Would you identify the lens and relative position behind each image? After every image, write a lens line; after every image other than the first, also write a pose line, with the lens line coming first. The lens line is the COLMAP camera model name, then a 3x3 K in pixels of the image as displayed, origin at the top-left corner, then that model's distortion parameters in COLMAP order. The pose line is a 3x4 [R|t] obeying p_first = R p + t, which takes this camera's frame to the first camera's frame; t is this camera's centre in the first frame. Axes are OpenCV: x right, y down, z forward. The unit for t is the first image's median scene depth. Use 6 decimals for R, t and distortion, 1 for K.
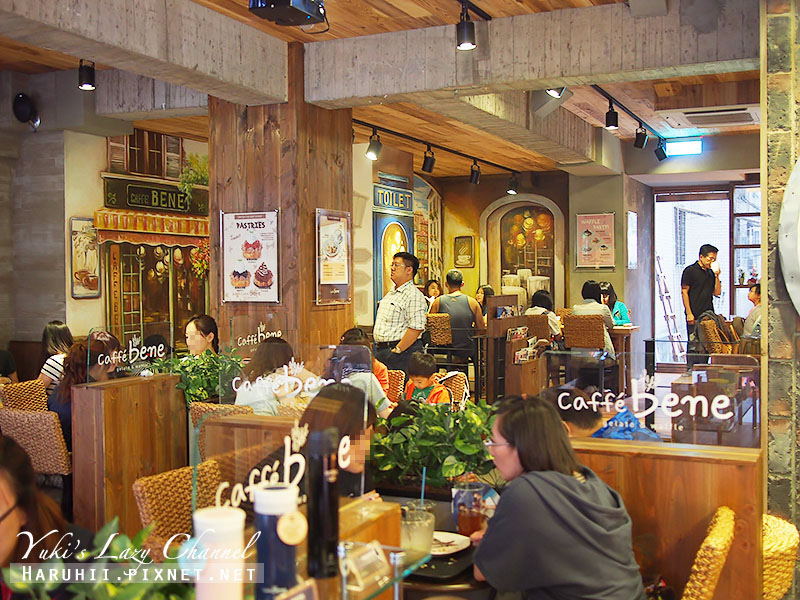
lens RADIAL K [[937.8, 0, 400.2], [0, 937.8, 301.2], [0, 0, 1]] dist [-0.030578, 0.000000]
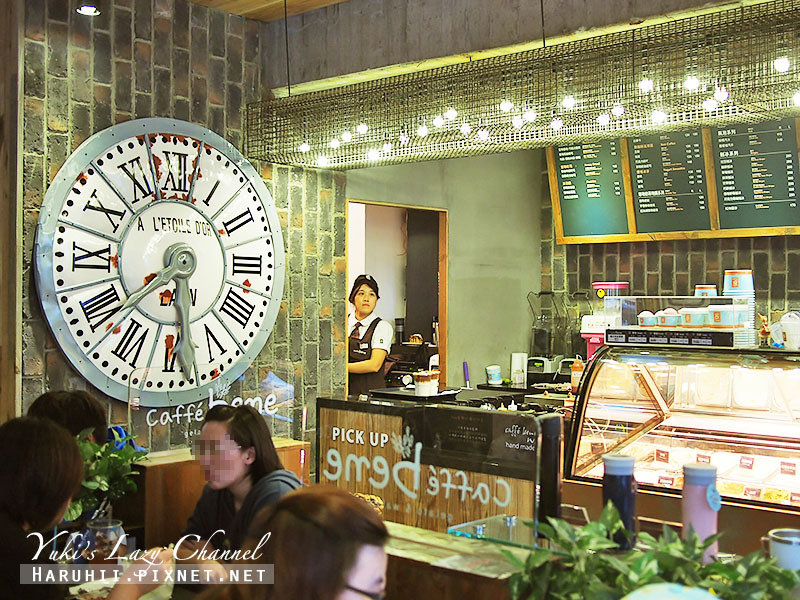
lens RADIAL K [[937.8, 0, 399.7], [0, 937.8, 298.6], [0, 0, 1]] dist [-0.030578, 0.000000]
pose [[0.301690, 0.008926, 0.953364, -0.453934], [0.021676, 0.999633, -0.016219, 0.002881], [-0.953160, 0.025558, 0.301386, 0.310800]]
